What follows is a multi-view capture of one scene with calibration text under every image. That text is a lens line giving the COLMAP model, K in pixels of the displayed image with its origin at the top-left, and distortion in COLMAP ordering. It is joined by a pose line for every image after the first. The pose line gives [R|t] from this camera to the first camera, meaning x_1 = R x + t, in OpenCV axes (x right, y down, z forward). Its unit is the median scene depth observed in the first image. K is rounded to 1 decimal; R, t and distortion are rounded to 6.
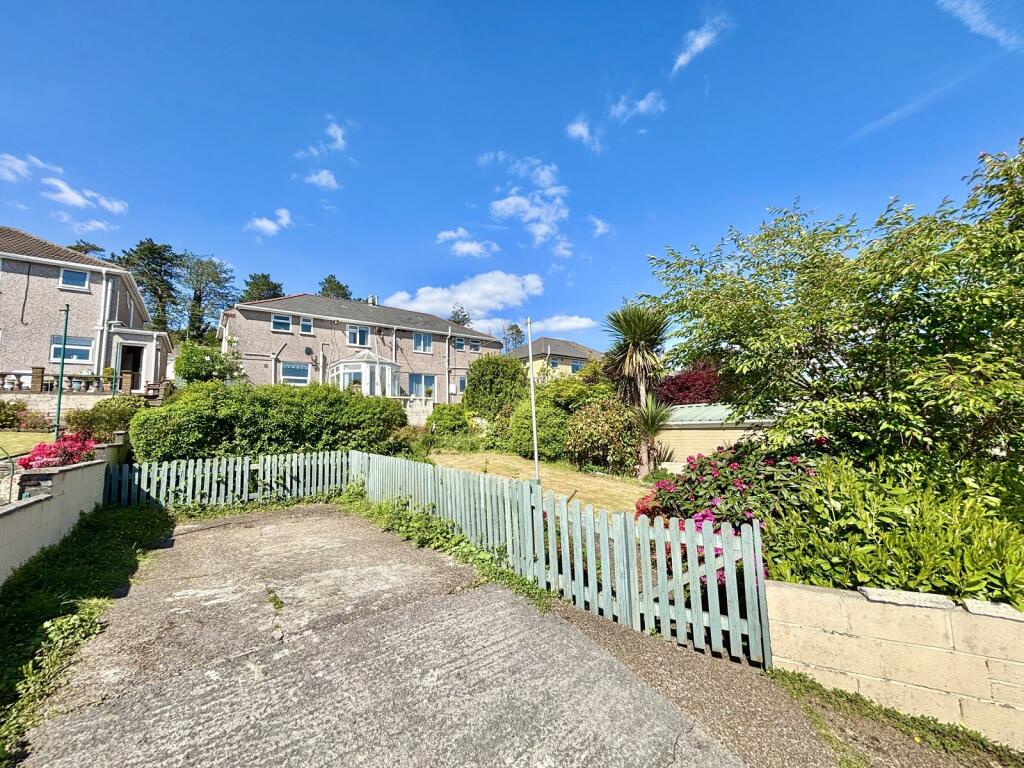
lens RADIAL K [[412.2, 0, 512.0], [0, 412.2, 384.0], [0, 0, 1]] dist [-0.001802, -0.000222]
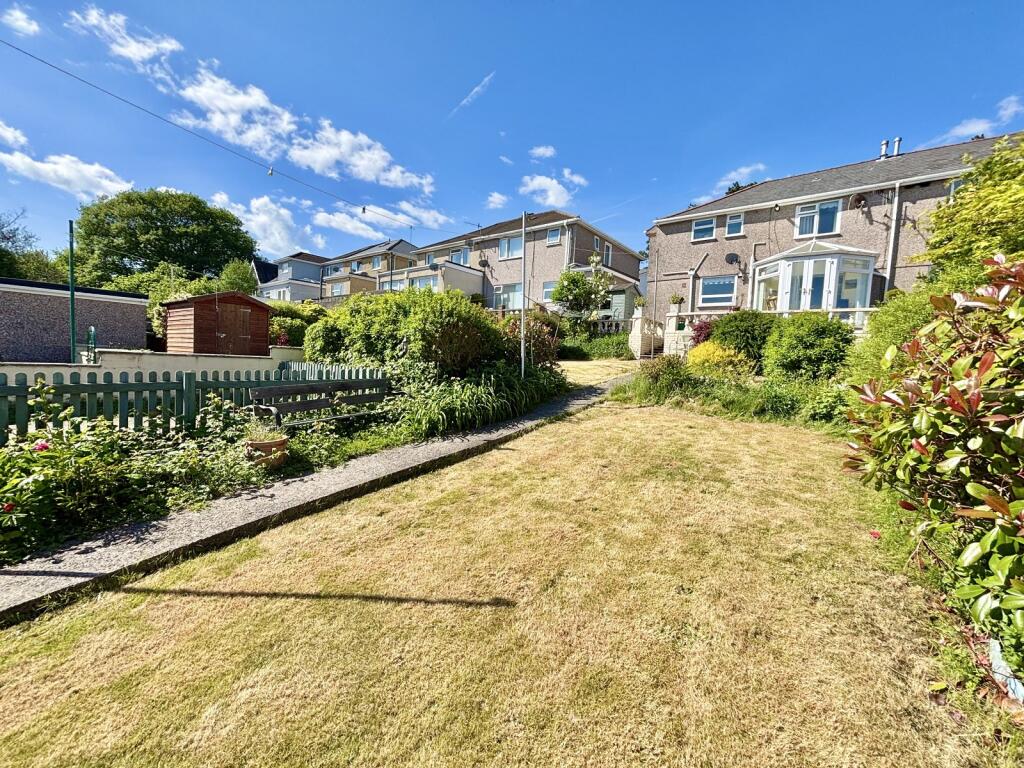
lens RADIAL K [[412.2, 0, 512.0], [0, 412.2, 384.0], [0, 0, 1]] dist [-0.001802, -0.000222]
pose [[0.218415, 0.106191, -0.970061, 0.180049], [0.048142, 0.991679, 0.119397, 0.039161], [0.974668, -0.072779, 0.211486, 0.419935]]
